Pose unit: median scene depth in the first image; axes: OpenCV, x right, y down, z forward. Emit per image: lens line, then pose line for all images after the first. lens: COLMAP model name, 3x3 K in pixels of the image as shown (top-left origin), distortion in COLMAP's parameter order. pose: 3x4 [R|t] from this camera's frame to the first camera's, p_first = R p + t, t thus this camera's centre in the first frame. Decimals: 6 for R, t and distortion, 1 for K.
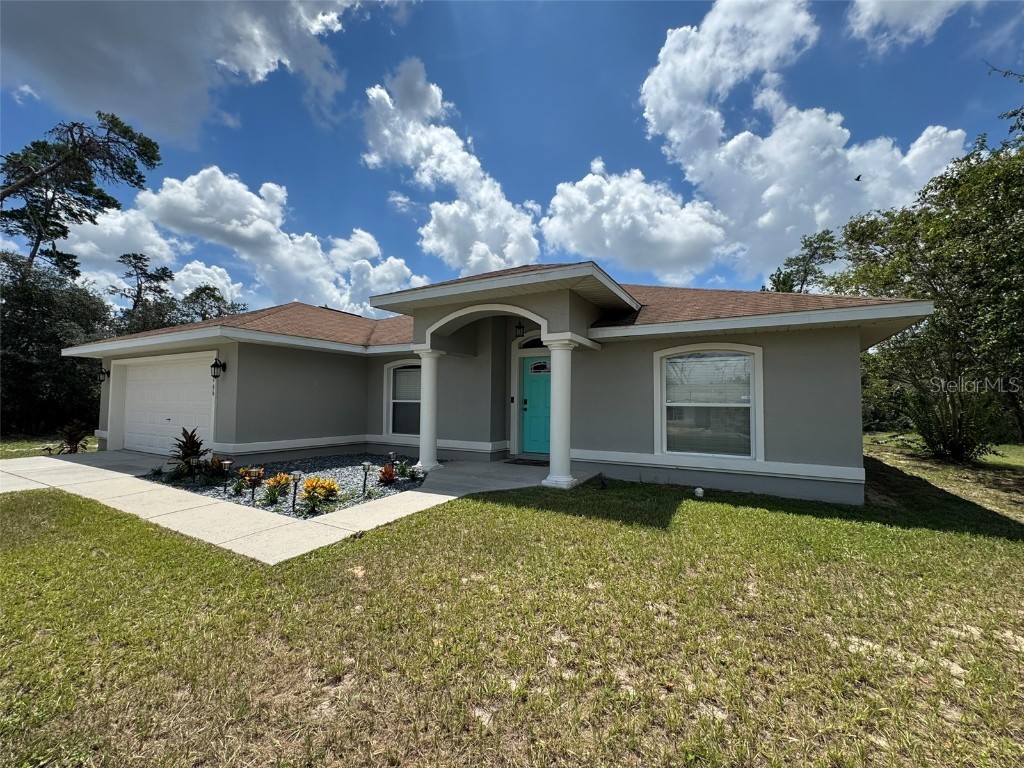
lens RADIAL K [[450.2, 0, 503.0], [0, 450.2, 381.0], [0, 0, 1]] dist [0.000625, 0.003284]
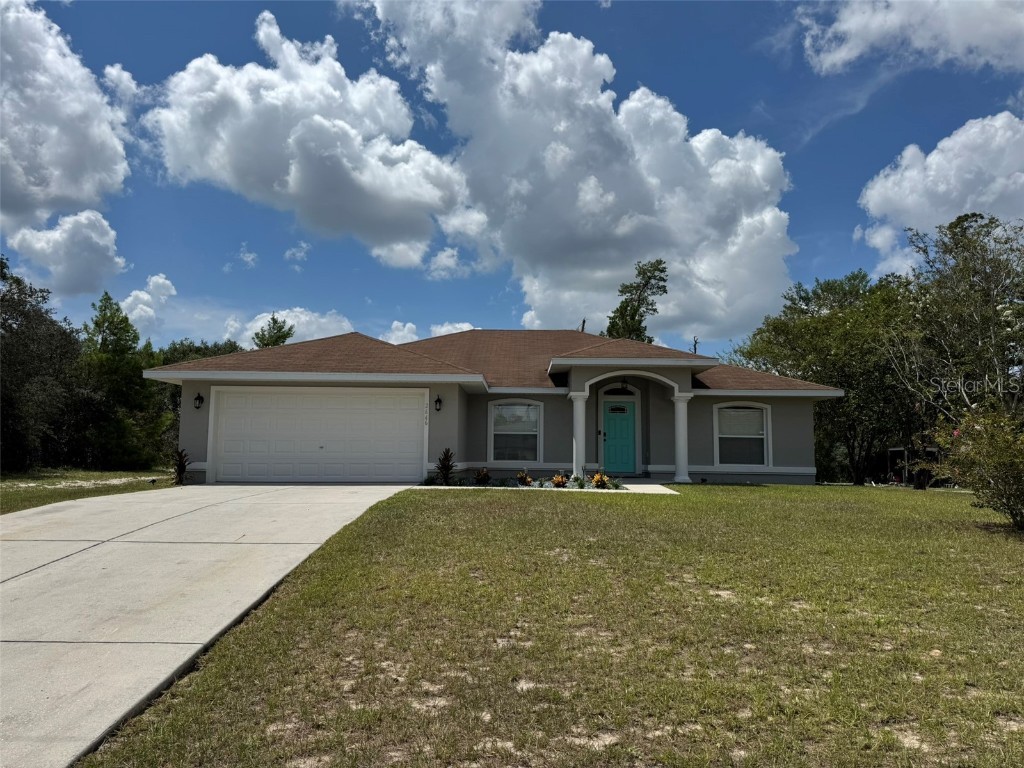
lens RADIAL K [[760.0, 0, 503.1], [0, 760.0, 352.5], [0, 0, 1]] dist [0.039206, -0.005820]
pose [[0.864225, 0.067630, 0.498539, -0.597778], [-0.031202, 0.996221, -0.081055, -0.000935], [-0.502137, 0.054494, 0.863069, -0.360294]]
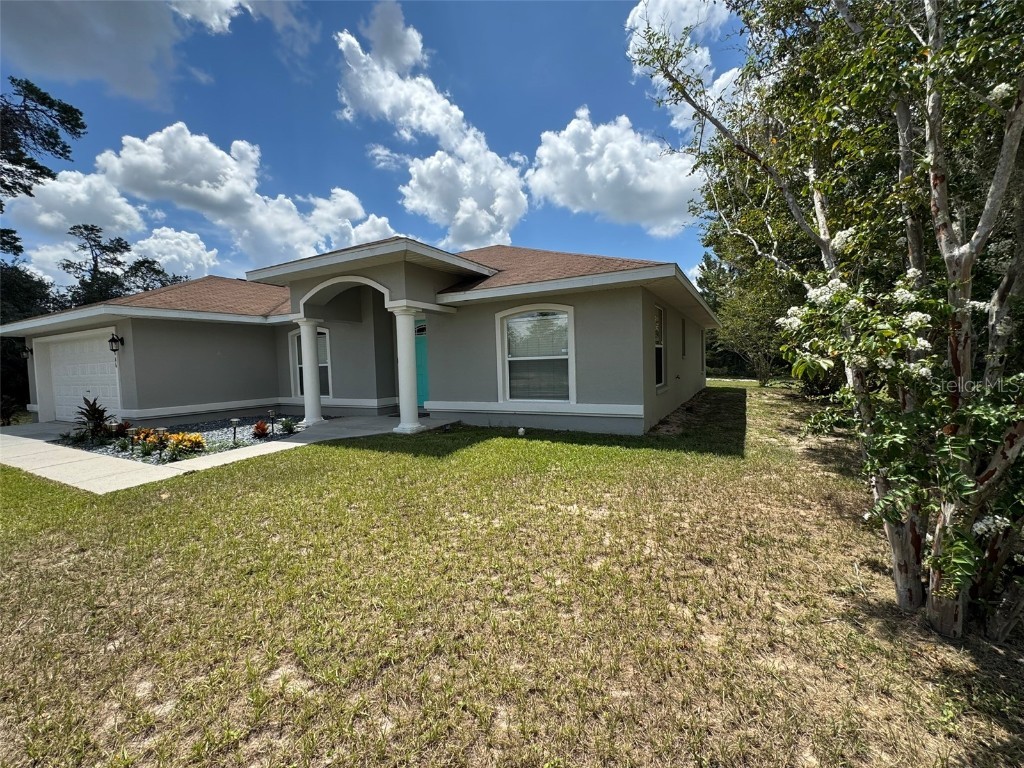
lens RADIAL K [[450.2, 0, 511.7], [0, 450.2, 384.3], [0, 0, 1]] dist [0.000625, 0.003284]
pose [[0.998783, -0.041933, 0.025971, 0.114338], [0.039286, 0.994683, 0.095192, 0.002364], [-0.029824, -0.094055, 0.995120, -0.051937]]
